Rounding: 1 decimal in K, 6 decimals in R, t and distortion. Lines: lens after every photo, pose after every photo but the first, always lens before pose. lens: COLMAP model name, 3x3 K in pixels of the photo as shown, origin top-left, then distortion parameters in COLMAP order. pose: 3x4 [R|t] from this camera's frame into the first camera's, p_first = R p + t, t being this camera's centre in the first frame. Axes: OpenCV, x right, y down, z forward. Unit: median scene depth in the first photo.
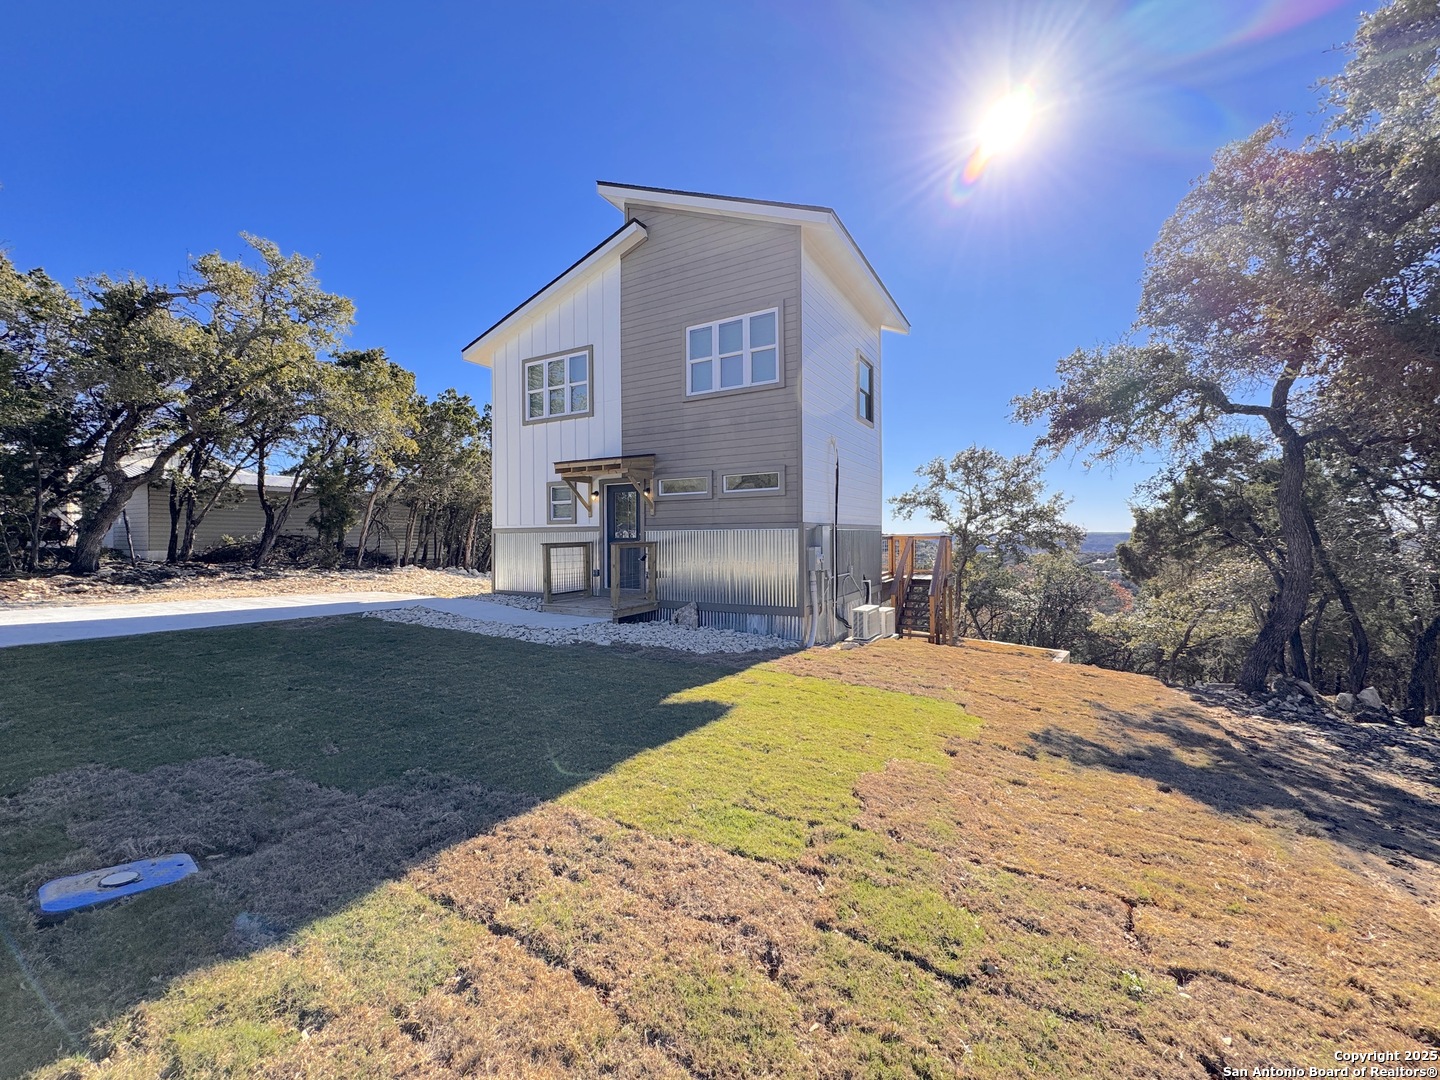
lens RADIAL K [[573.2, 0, 718.8], [0, 573.2, 538.2], [0, 0, 1]] dist [-0.002052, 0.000212]
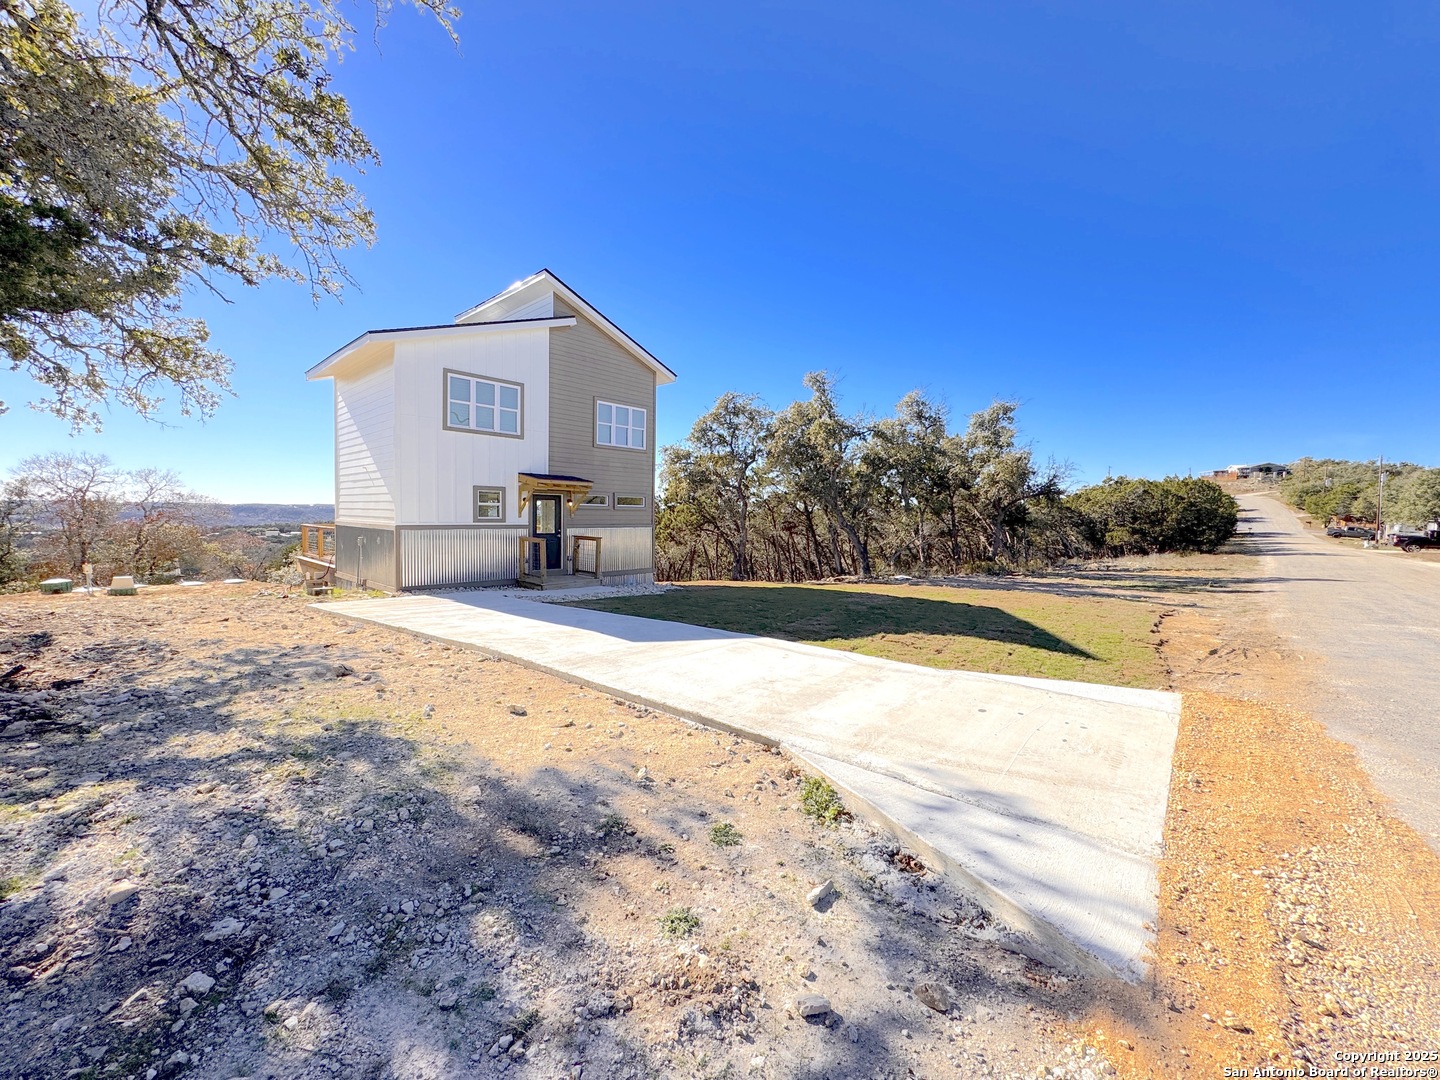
lens RADIAL K [[573.2, 0, 718.8], [0, 573.2, 538.2], [0, 0, 1]] dist [-0.002052, 0.000212]
pose [[0.226119, -0.030476, 0.973623, -1.393261], [-0.014741, 0.999289, 0.034703, -0.041976], [-0.973988, -0.022199, 0.225509, 0.275273]]
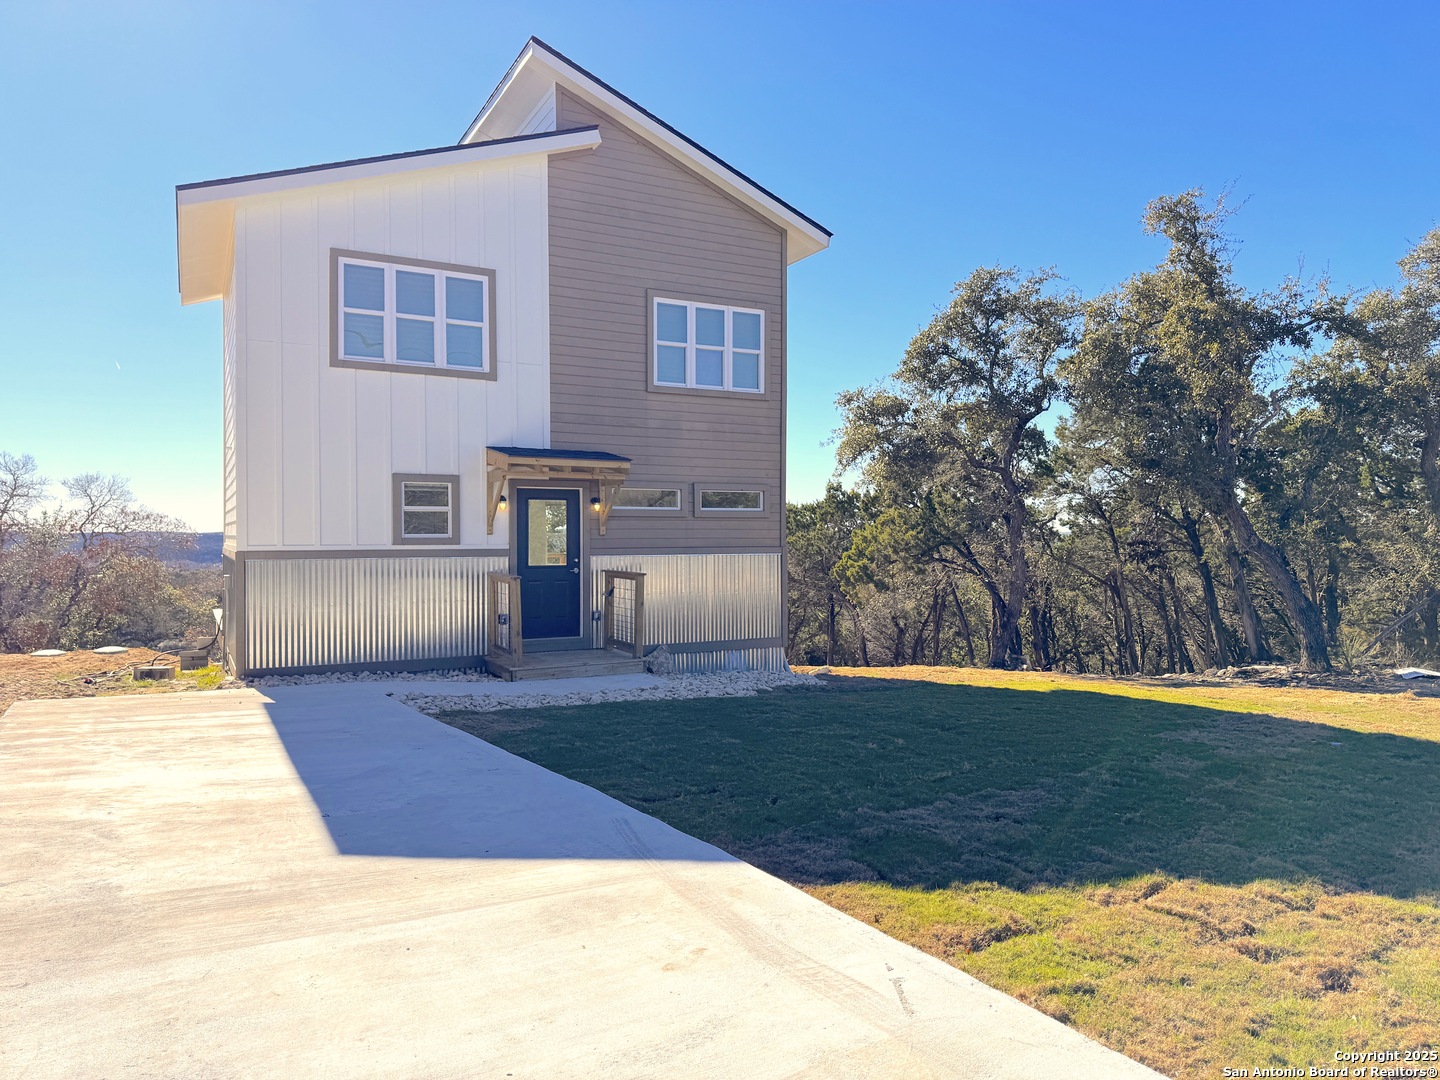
lens RADIAL K [[999.7, 0, 718.9], [0, 999.7, 544.0], [0, 0, 1]] dist [0.133715, -0.206893]
pose [[0.534391, -0.000686, 0.845237, -1.065229], [-0.001085, 0.999998, 0.001498, -0.028265], [-0.845237, -0.001718, 0.534389, 0.167799]]
